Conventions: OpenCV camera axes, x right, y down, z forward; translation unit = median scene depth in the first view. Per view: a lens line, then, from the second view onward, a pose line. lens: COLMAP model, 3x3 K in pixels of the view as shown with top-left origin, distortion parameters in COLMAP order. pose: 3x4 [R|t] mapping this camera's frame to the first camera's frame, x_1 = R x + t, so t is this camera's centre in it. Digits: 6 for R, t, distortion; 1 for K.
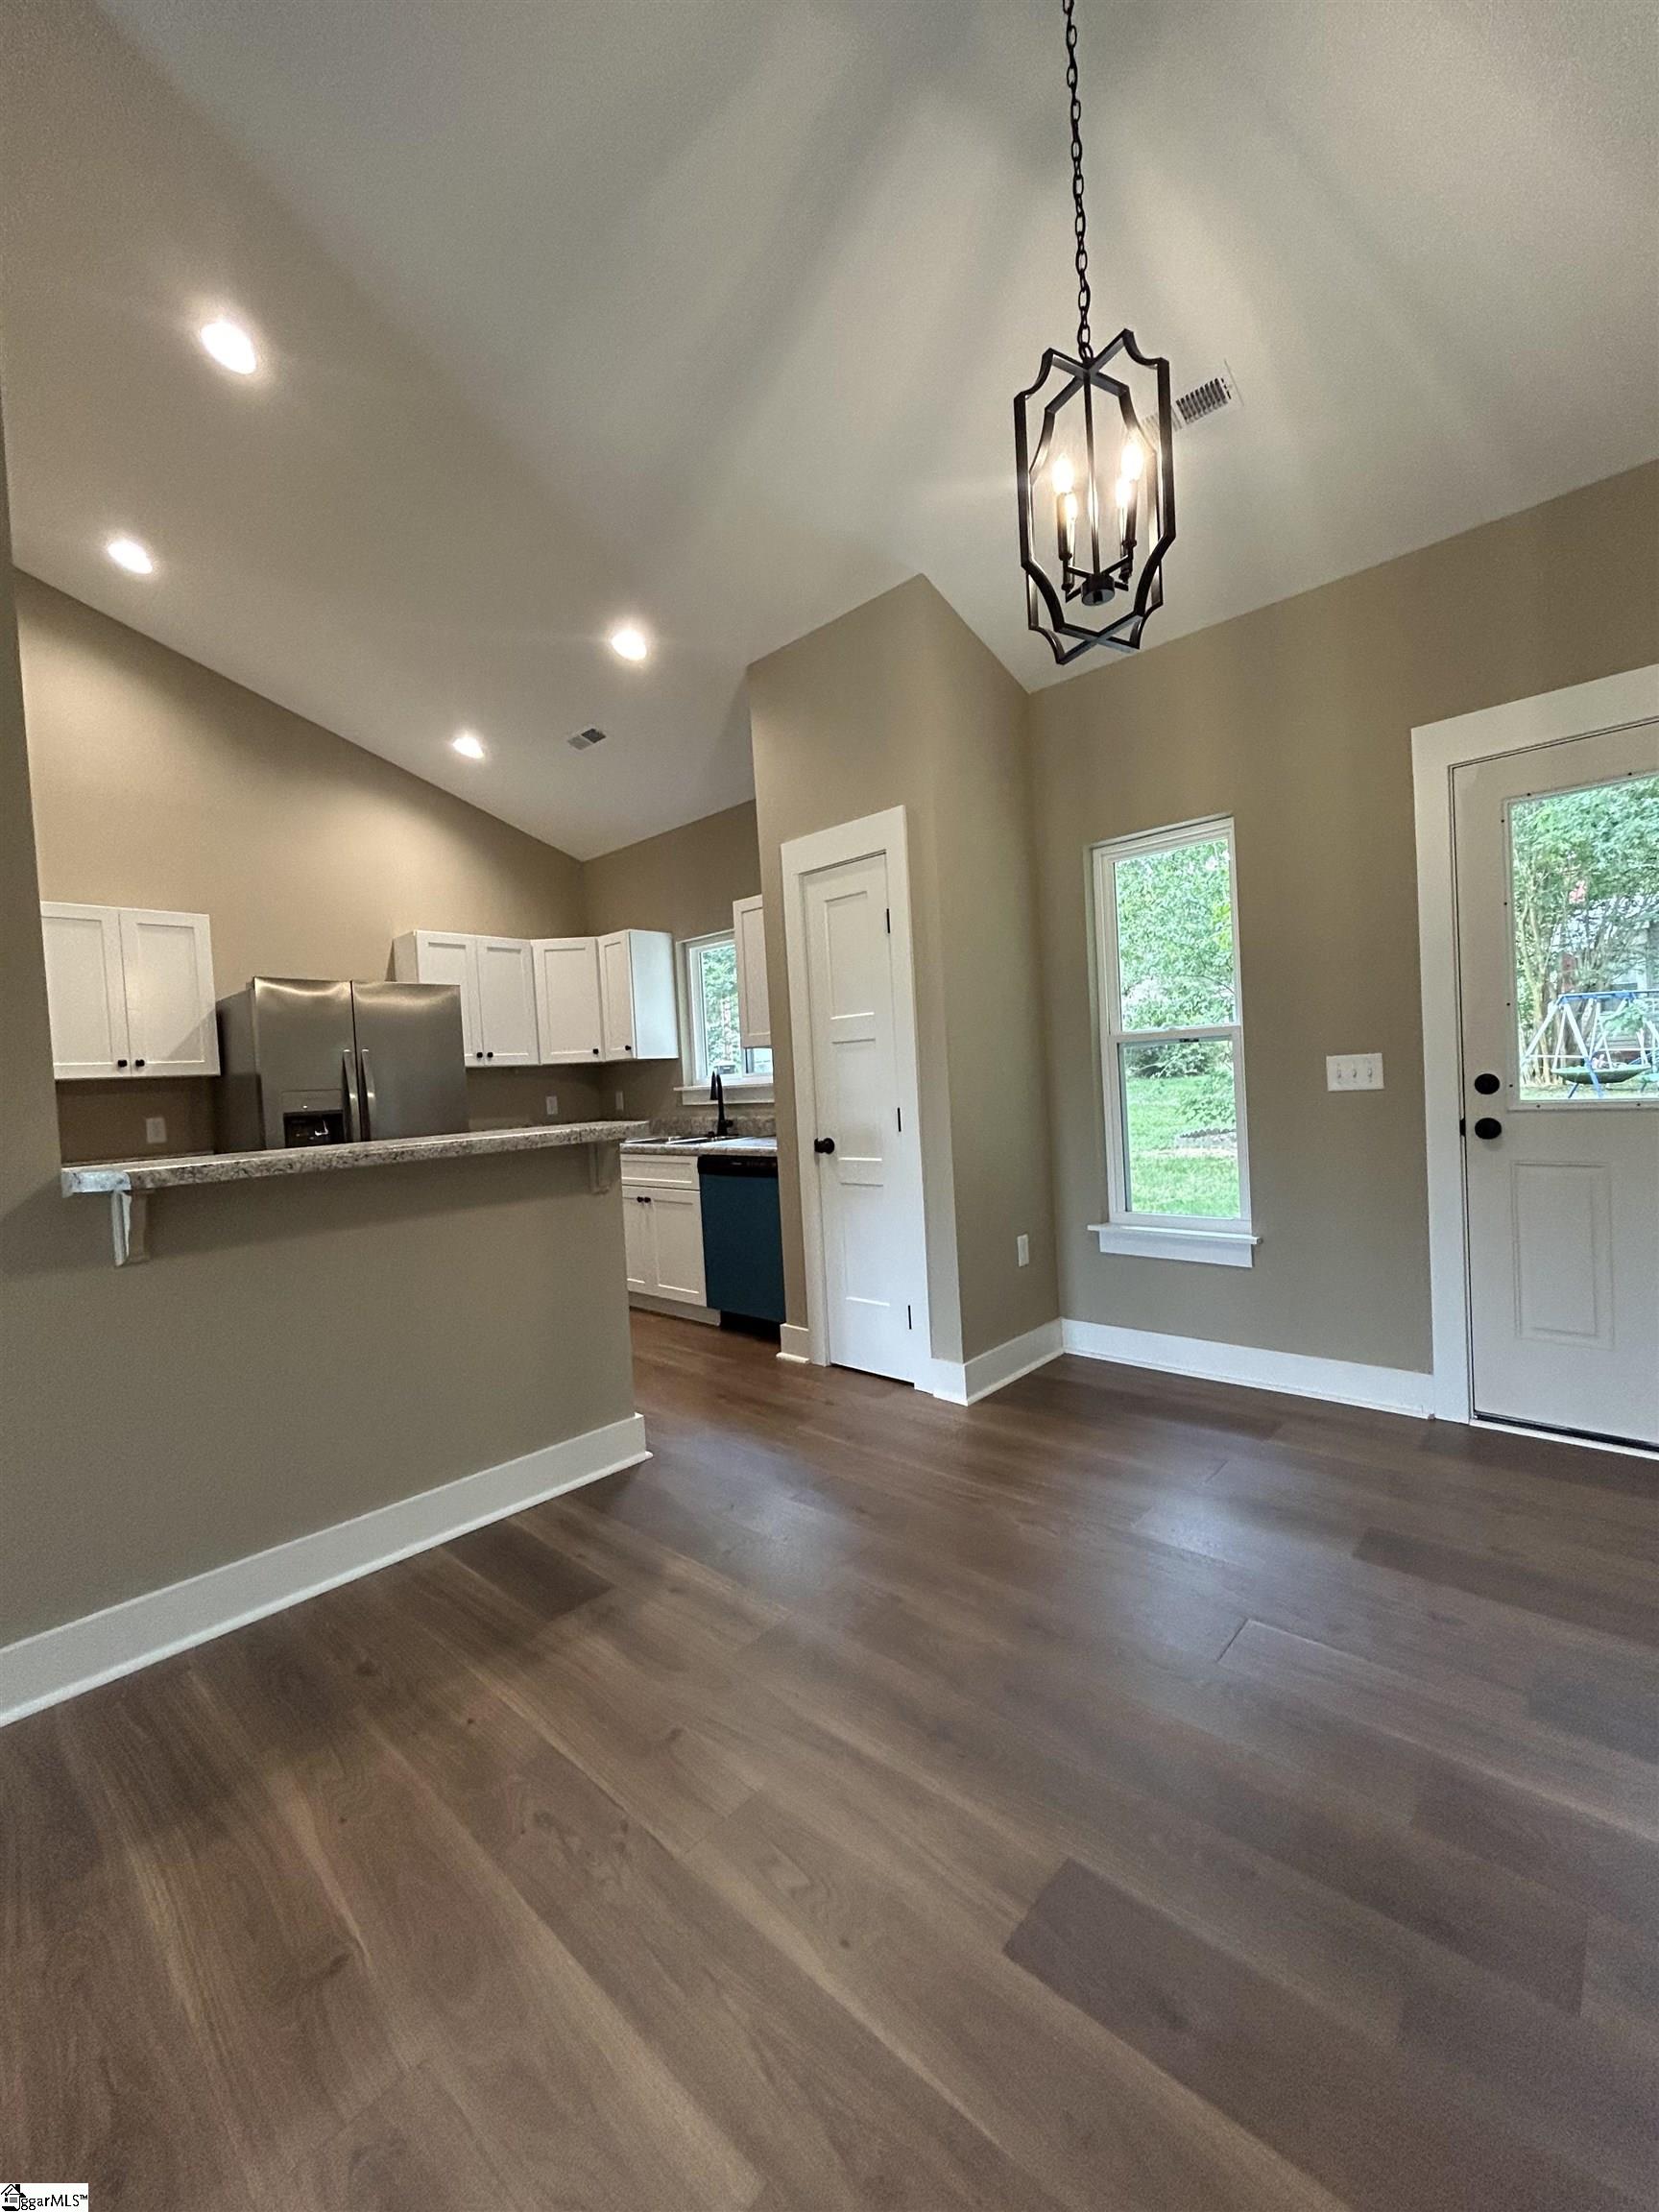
lens RADIAL K [[907.2, 0, 829.9], [0, 907.2, 1103.3], [0, 0, 1]] dist [0.000256, 0.000003]
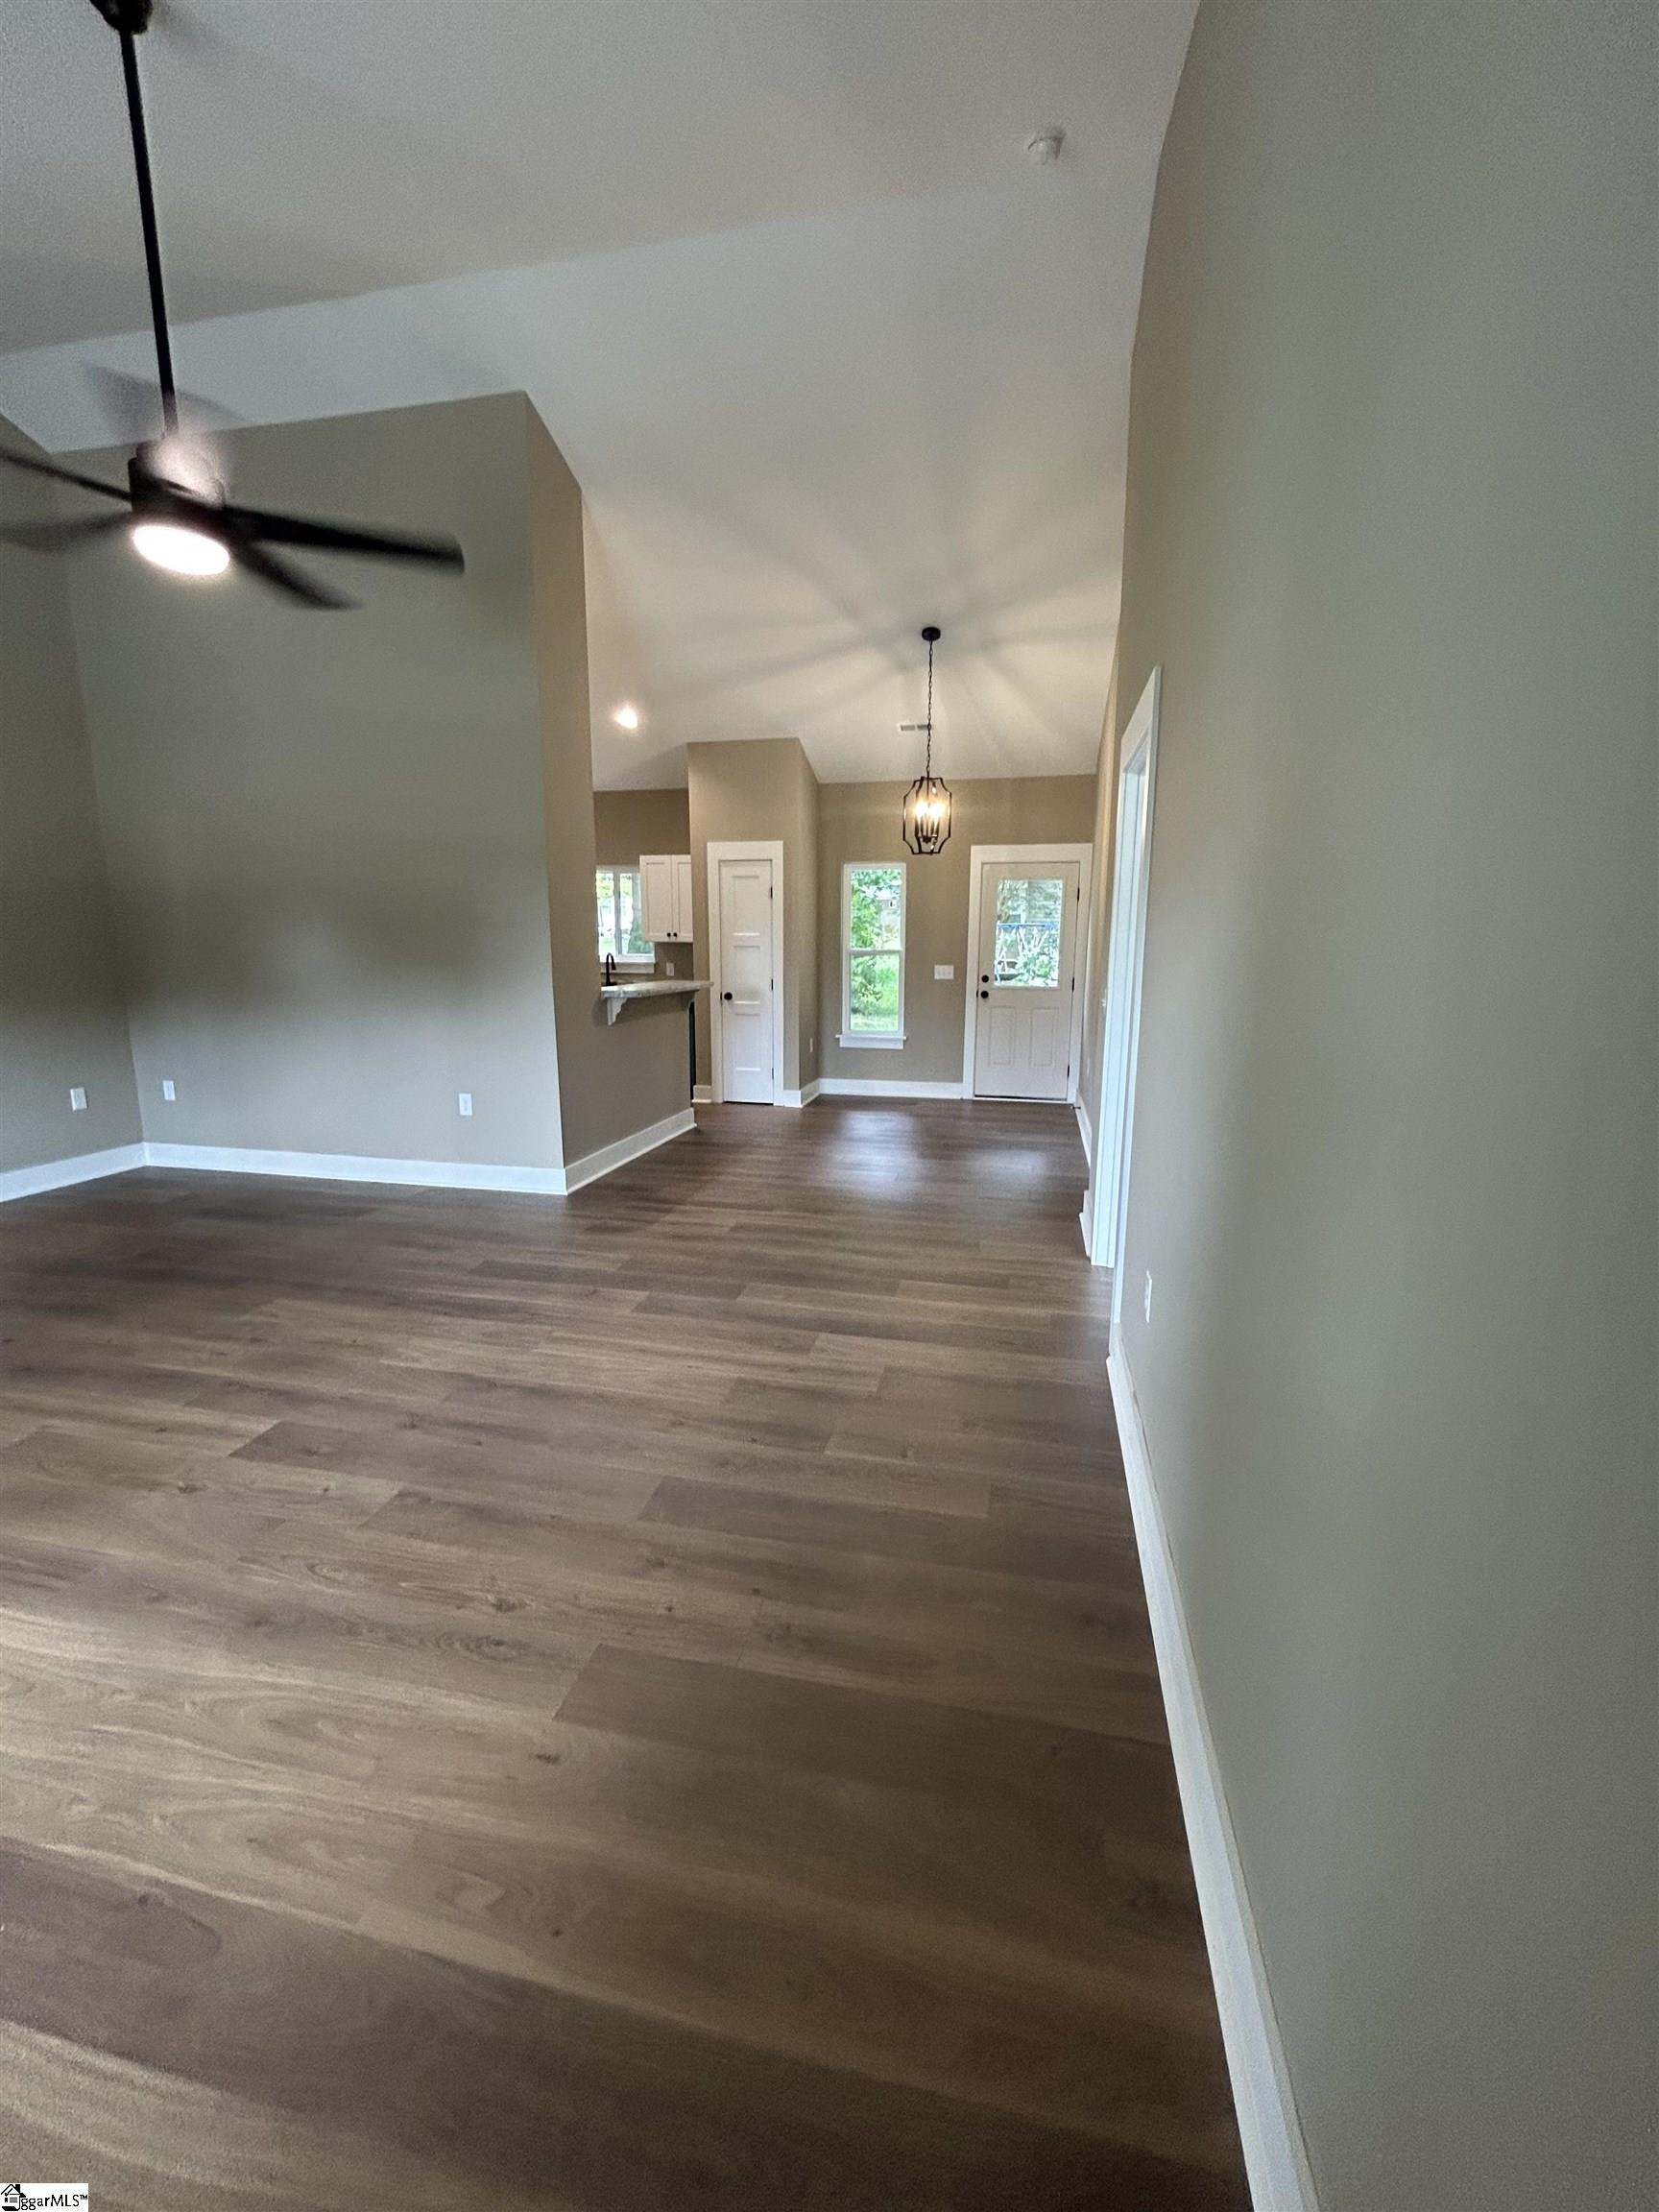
lens RADIAL K [[907.2, 0, 838.4], [0, 907.2, 1106.6], [0, 0, 1]] dist [0.000256, 0.000003]
pose [[0.855464, -0.034006, 0.516745, -0.958004], [-0.037633, 0.991121, 0.127524, 0.025470], [-0.516493, -0.128539, 0.846589, -1.016021]]
